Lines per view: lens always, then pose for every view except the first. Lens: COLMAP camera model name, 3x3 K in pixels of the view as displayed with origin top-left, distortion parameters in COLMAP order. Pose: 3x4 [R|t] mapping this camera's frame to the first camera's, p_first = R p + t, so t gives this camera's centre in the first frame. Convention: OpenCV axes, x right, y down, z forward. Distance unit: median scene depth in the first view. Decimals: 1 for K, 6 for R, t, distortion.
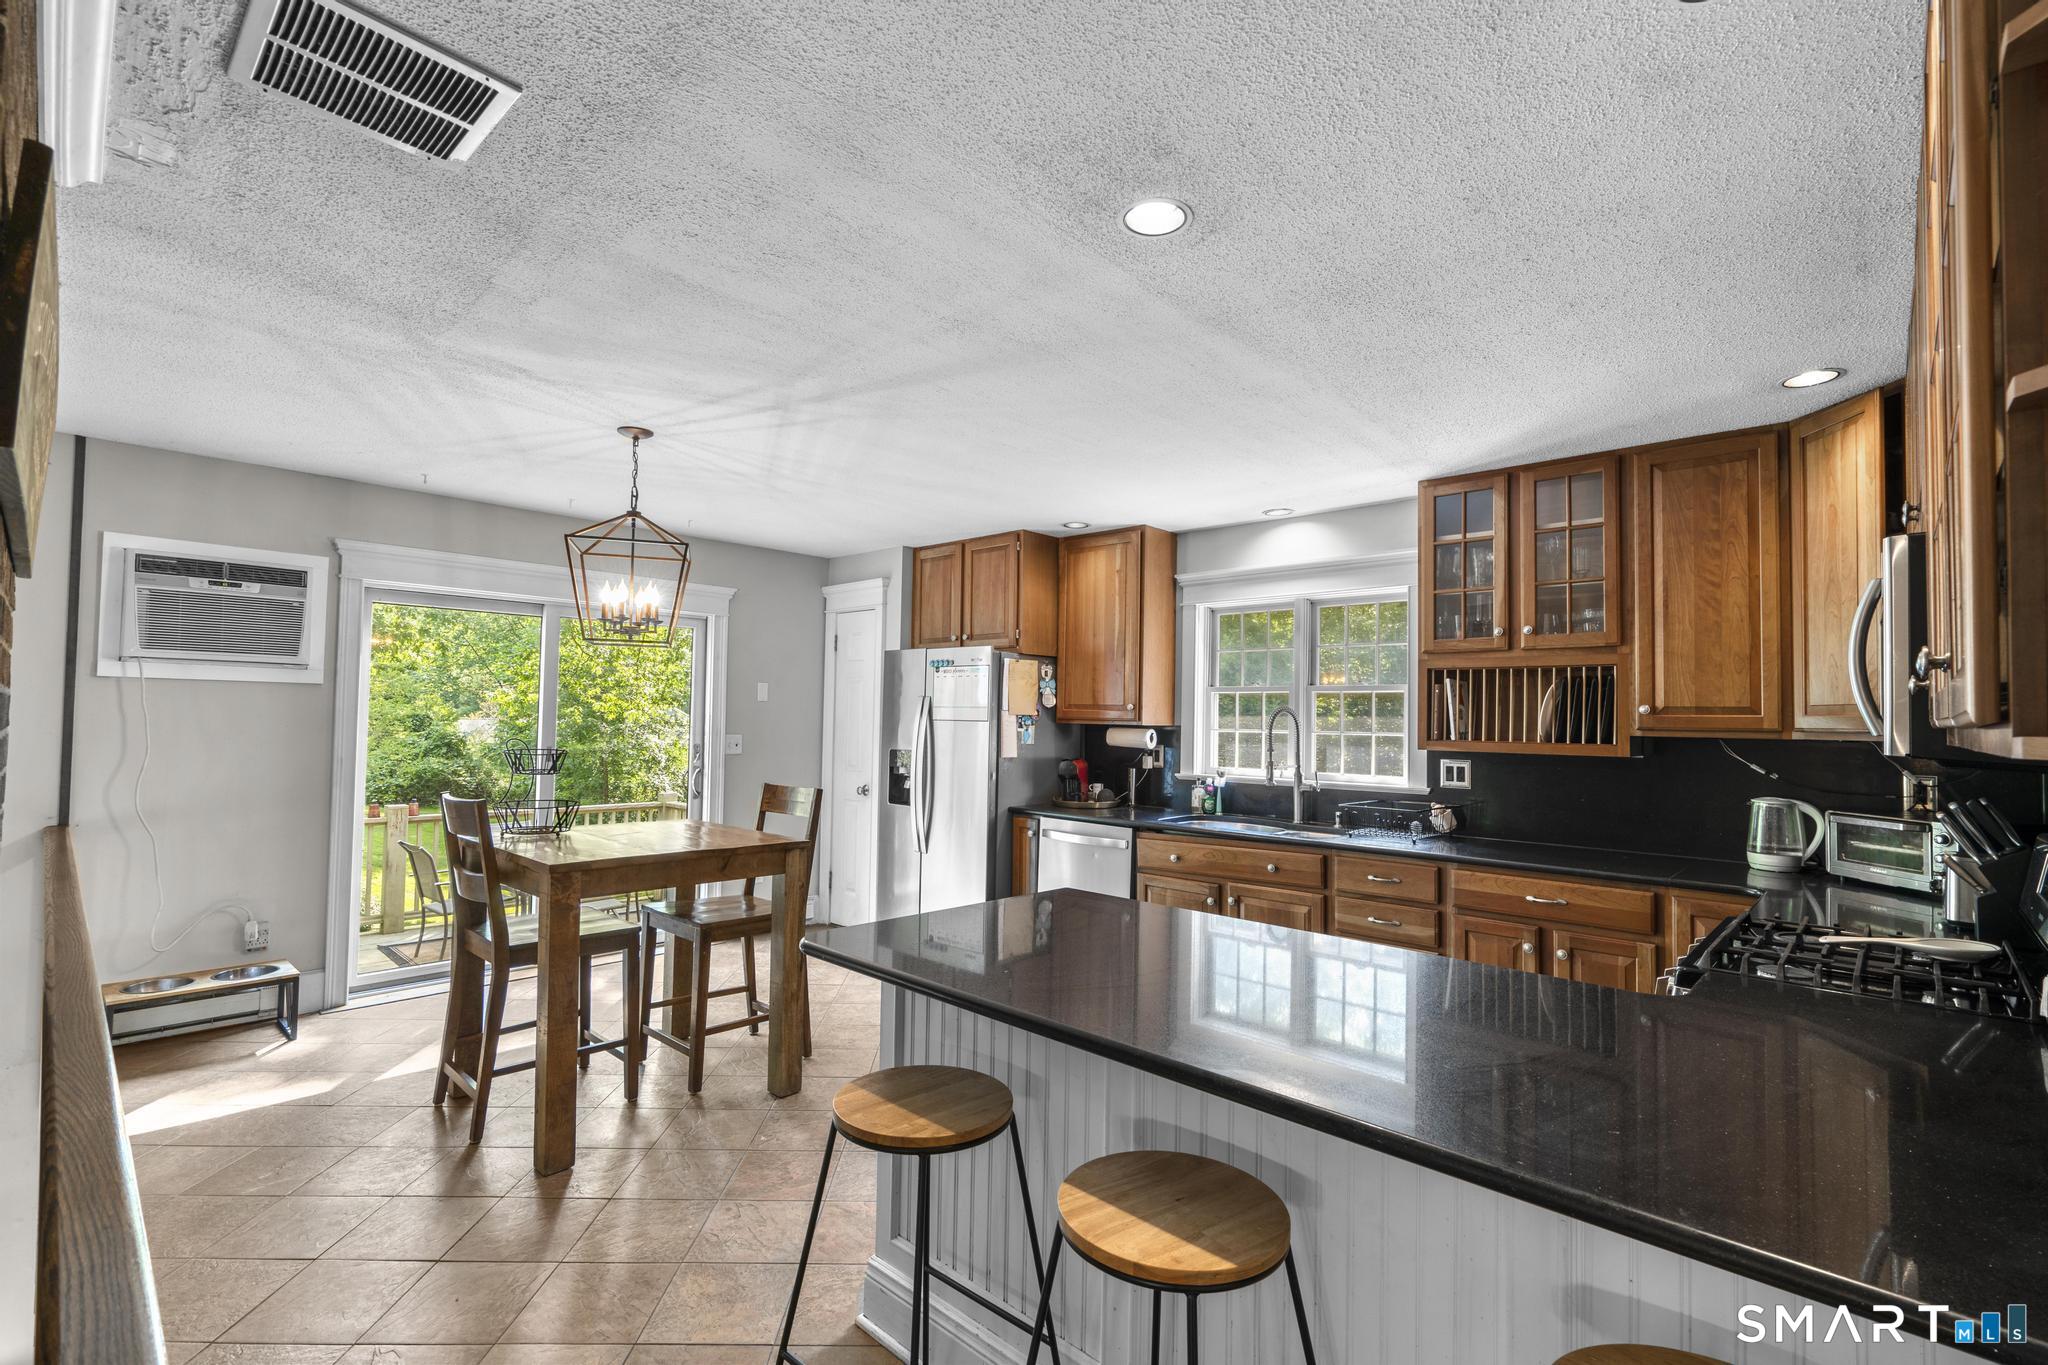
lens RADIAL K [[919.5, 0, 1023.2], [0, 919.5, 686.9], [0, 0, 1]] dist [-0.010192, 0.007032]
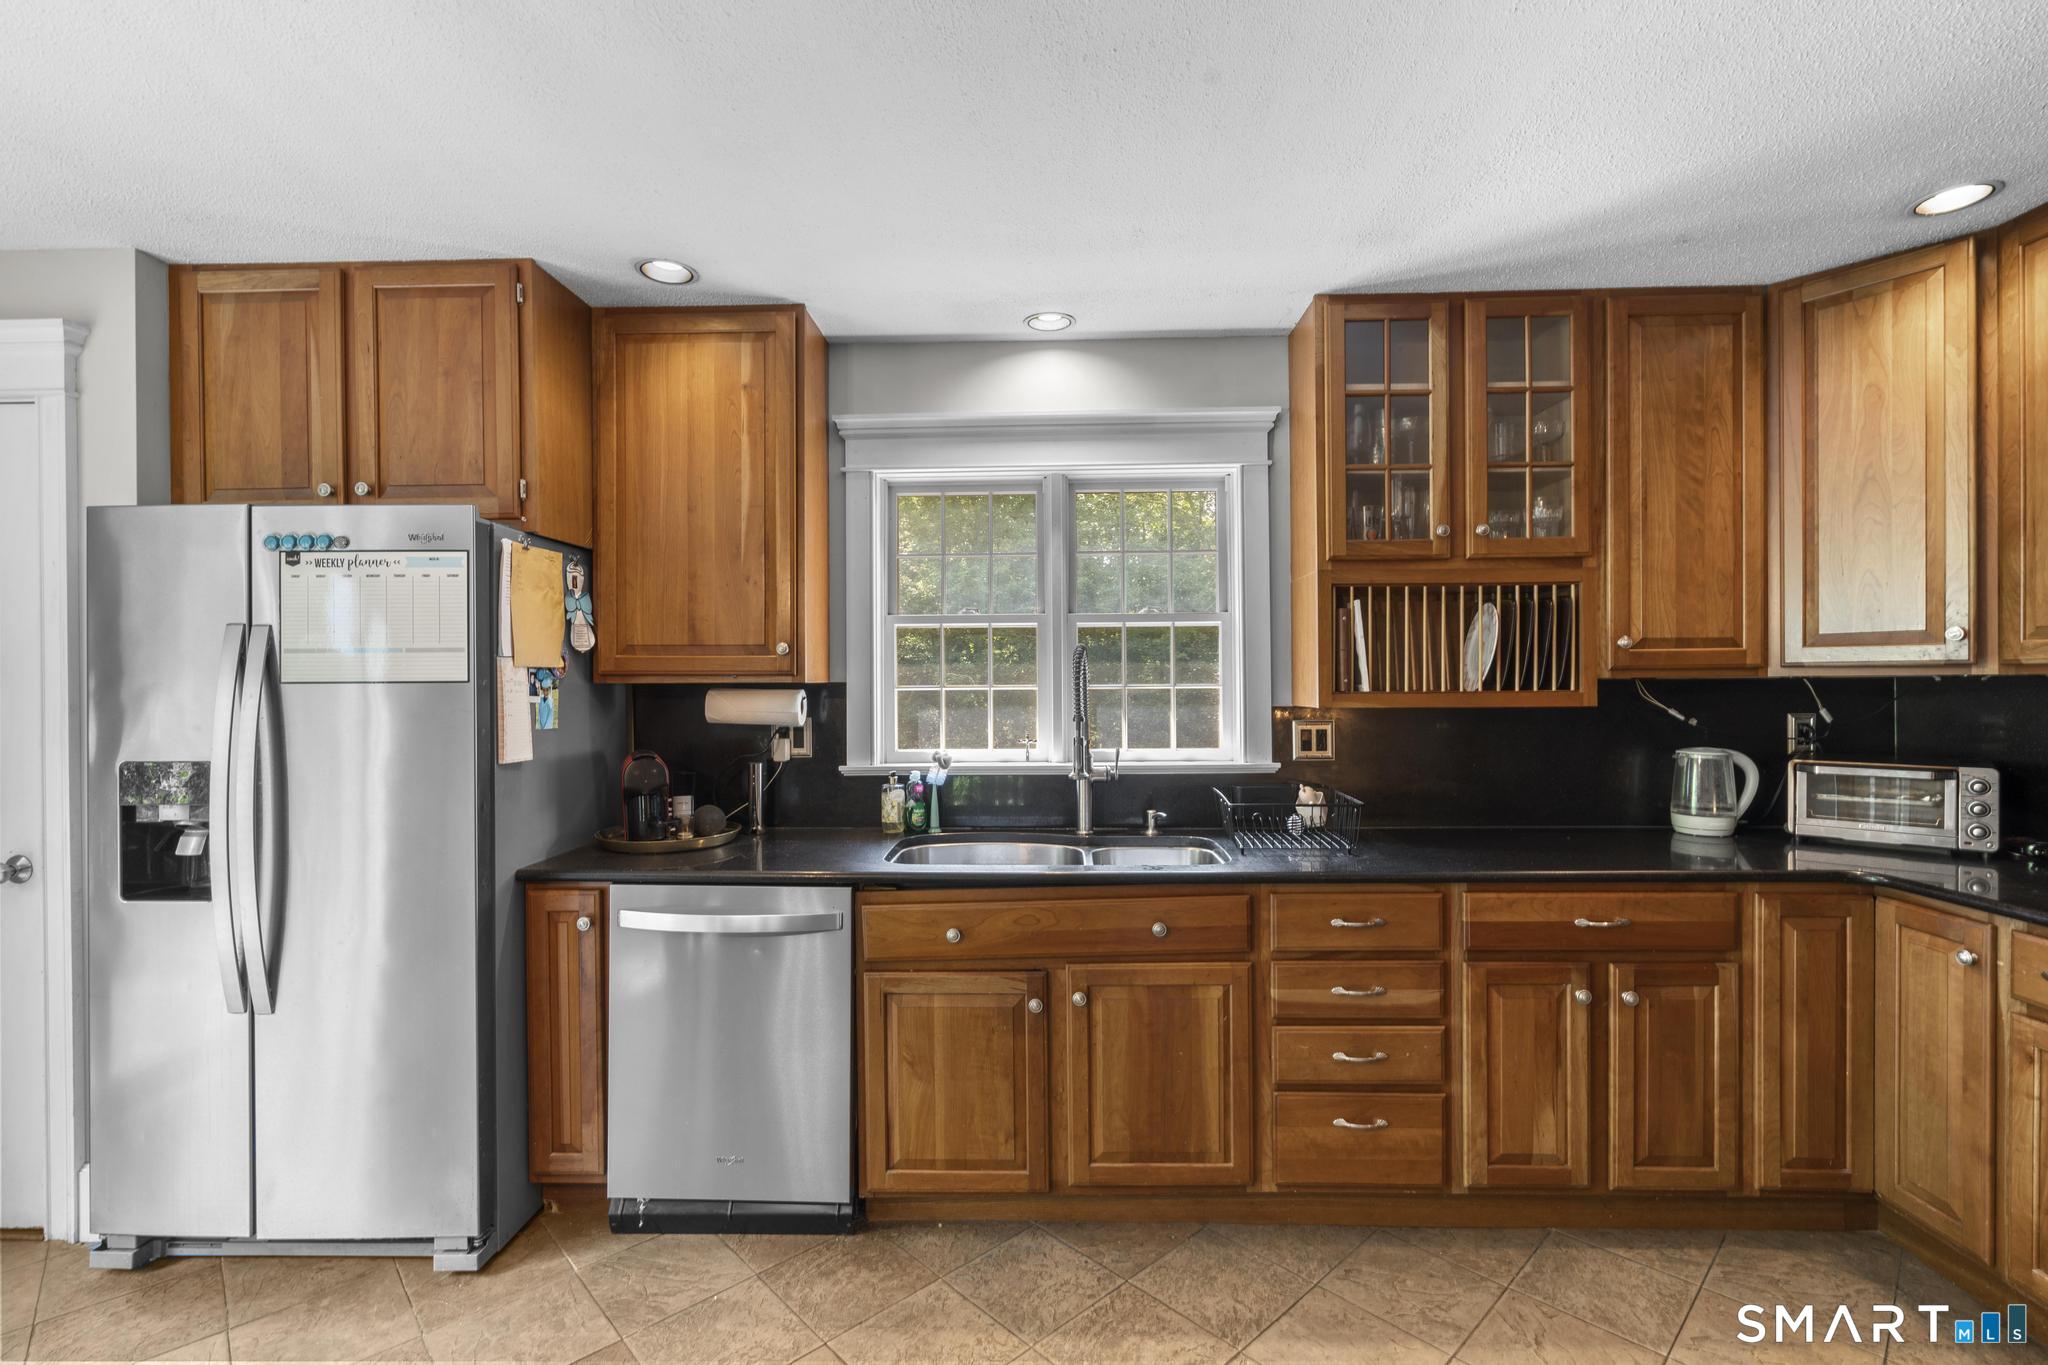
lens RADIAL K [[919.5, 0, 1023.2], [0, 919.5, 686.9], [0, 0, 1]] dist [-0.010192, 0.007032]
pose [[0.750615, -0.025570, 0.660245, -0.151827], [-0.003282, 0.999094, 0.042424, 0.024881], [-0.660732, -0.034011, 0.749851, 0.612894]]
